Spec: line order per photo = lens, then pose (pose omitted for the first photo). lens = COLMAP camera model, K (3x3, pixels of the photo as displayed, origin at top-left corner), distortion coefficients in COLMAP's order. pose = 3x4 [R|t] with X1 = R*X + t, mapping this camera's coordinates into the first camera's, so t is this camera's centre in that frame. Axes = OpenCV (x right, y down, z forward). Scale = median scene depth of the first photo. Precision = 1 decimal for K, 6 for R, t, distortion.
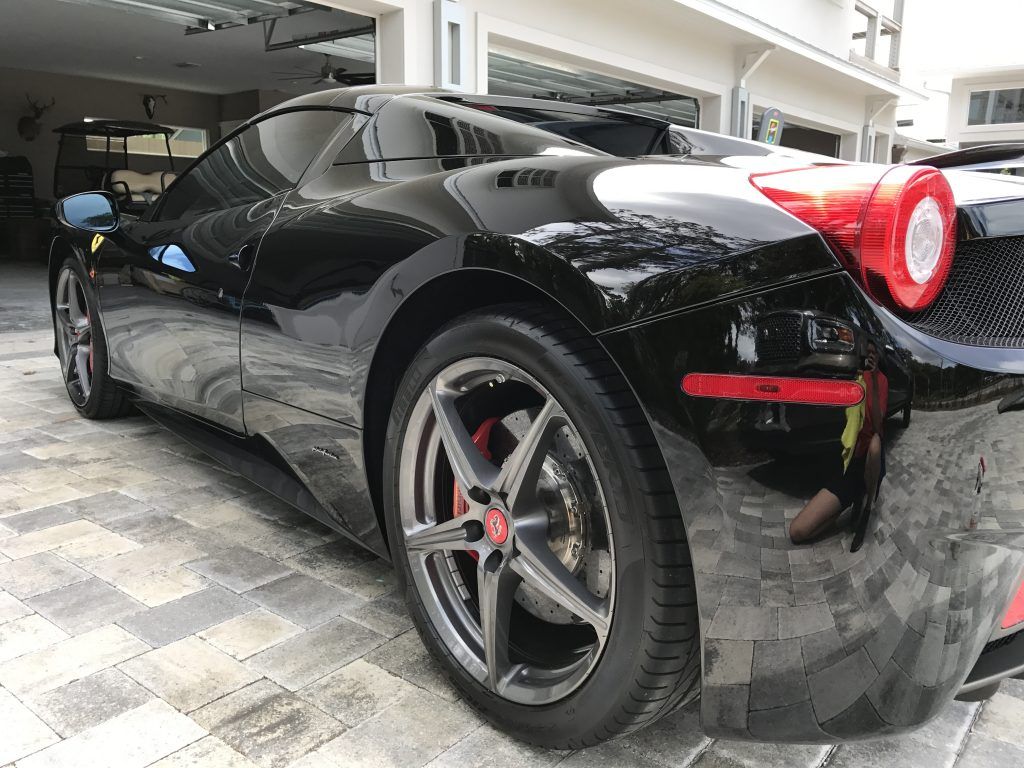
lens RADIAL K [[835.1, 0, 507.8], [0, 835.1, 383.4], [0, 0, 1]] dist [-0.001246, 0.015438]
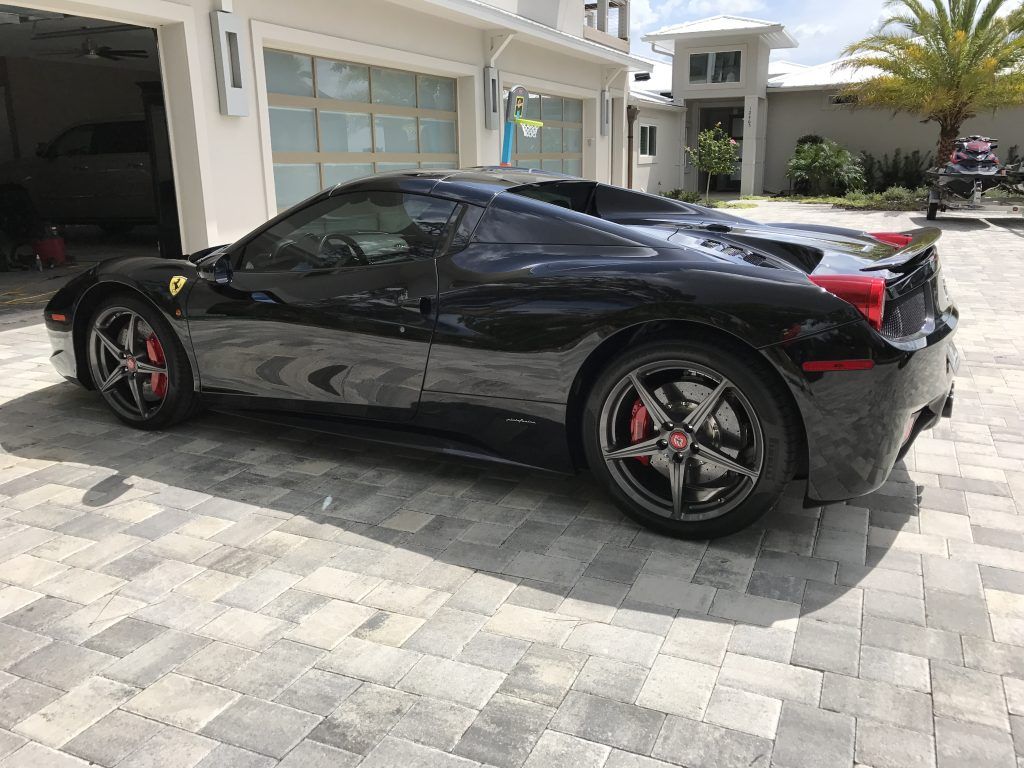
lens RADIAL K [[835.1, 0, 511.0], [0, 835.1, 379.5], [0, 0, 1]] dist [-0.001246, 0.015438]
pose [[0.964719, -0.095758, 0.245252, -0.020332], [0.080131, 0.994112, 0.072947, -0.019426], [-0.250793, -0.050721, 0.966711, -0.191270]]
